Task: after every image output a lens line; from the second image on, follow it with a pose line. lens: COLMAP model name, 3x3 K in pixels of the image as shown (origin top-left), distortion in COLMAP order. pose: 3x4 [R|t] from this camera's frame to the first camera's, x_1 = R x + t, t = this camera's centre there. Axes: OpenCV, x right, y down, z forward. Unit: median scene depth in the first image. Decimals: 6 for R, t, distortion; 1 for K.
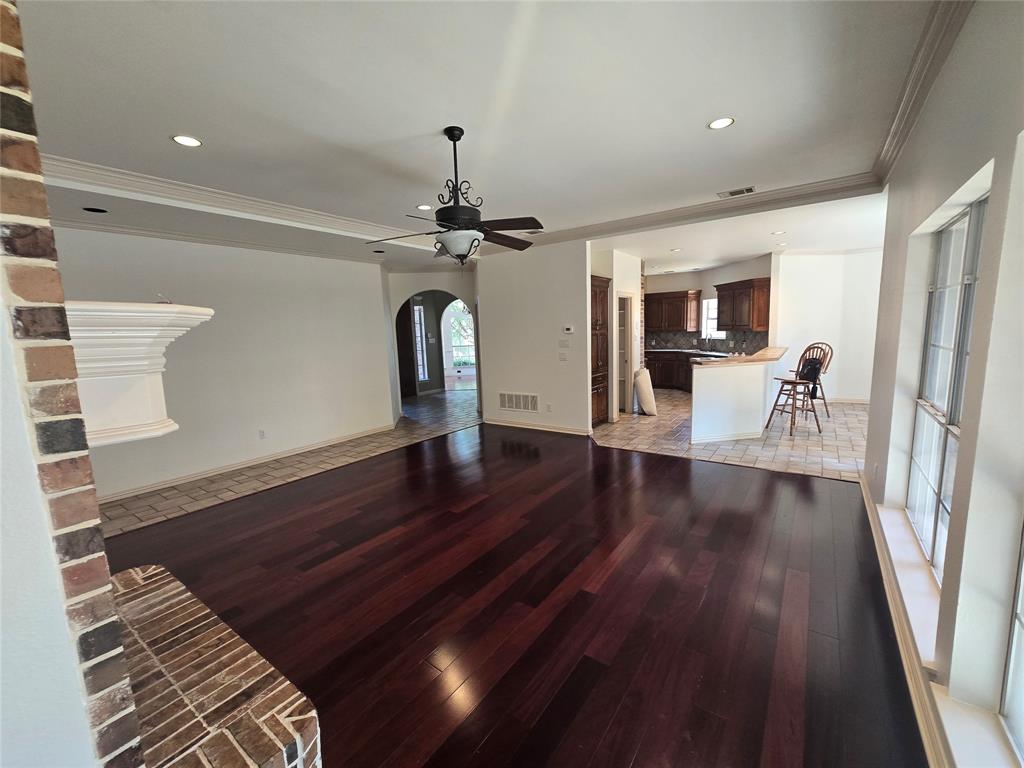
lens RADIAL K [[420.6, 0, 525.5], [0, 420.6, 387.1], [0, 0, 1]] dist [-0.001780, -0.000305]
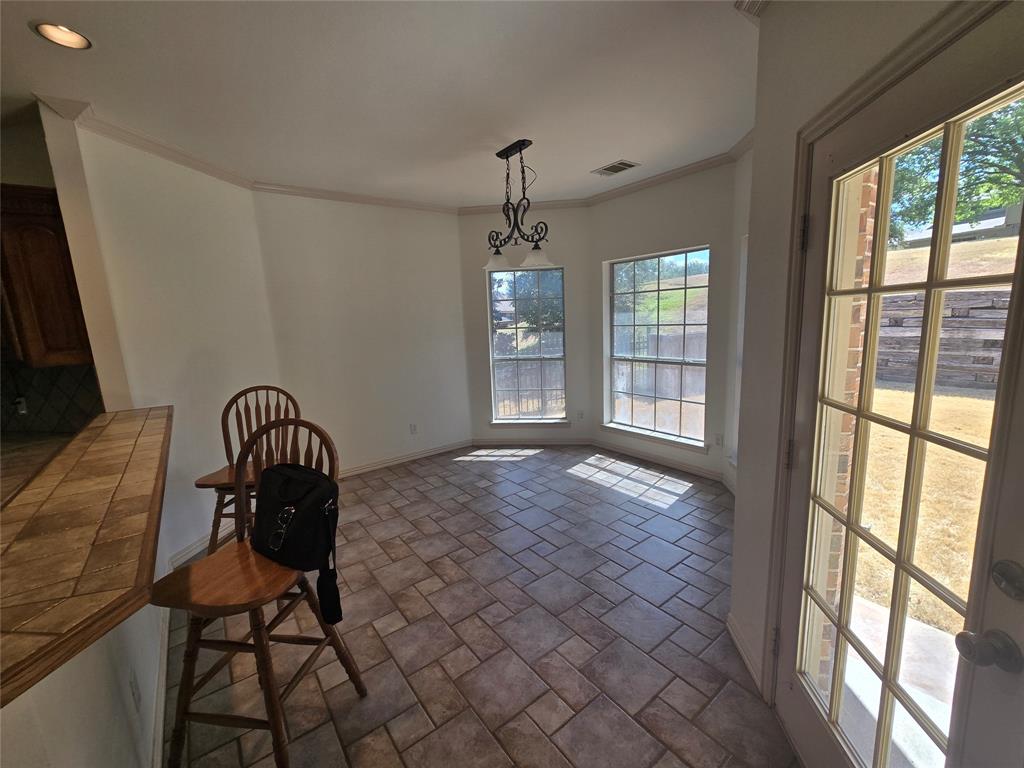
lens RADIAL K [[420.6, 0, 525.5], [0, 420.6, 387.1], [0, 0, 1]] dist [-0.001780, -0.000305]
pose [[0.291047, -0.136190, 0.946966, 0.386286], [0.154518, 0.983512, 0.093956, -0.100327], [-0.944148, 0.118978, 0.307292, 0.621126]]
